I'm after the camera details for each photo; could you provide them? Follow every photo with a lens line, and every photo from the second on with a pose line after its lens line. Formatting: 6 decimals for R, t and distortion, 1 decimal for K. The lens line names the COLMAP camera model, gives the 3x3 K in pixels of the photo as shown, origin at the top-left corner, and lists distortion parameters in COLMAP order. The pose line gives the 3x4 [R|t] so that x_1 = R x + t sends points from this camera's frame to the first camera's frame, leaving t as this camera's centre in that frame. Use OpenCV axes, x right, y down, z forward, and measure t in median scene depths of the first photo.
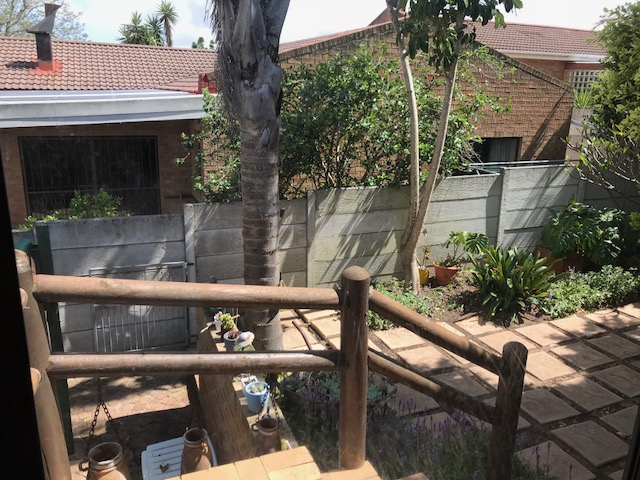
lens RADIAL K [[522.8, 0, 321.8], [0, 522.8, 240.1], [0, 0, 1]] dist [0.031352, -0.041075]
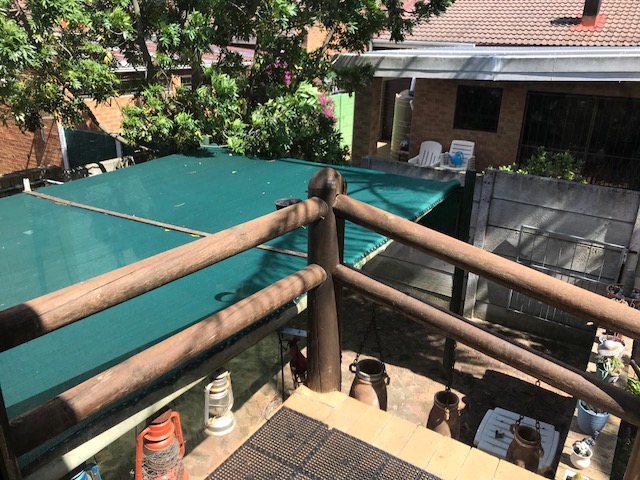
lens RADIAL K [[522.8, 0, 322.2], [0, 522.8, 237.9], [0, 0, 1]] dist [0.031352, -0.041075]
pose [[0.576359, 0.283497, -0.766446, 0.105314], [-0.232120, 0.956060, 0.179081, -0.011855], [0.783538, 0.074692, 0.616839, 0.073538]]
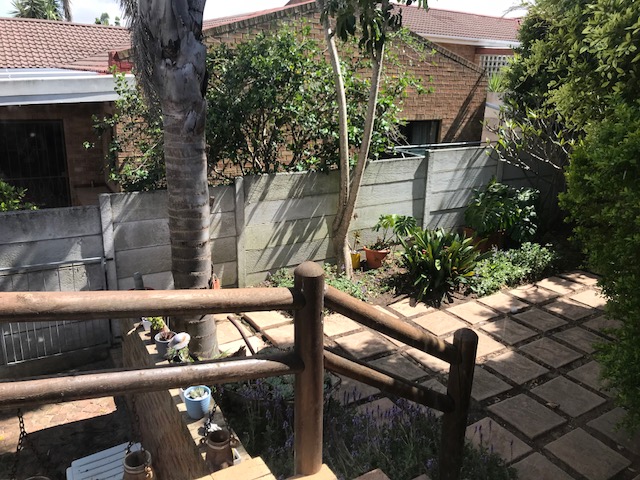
lens RADIAL K [[522.8, 0, 321.5], [0, 522.8, 237.4], [0, 0, 1]] dist [0.031352, -0.041075]
pose [[0.987910, -0.037531, 0.150416, -0.019202], [0.033376, 0.998991, 0.030053, -0.007760], [-0.151392, -0.024670, 0.988166, 0.029042]]
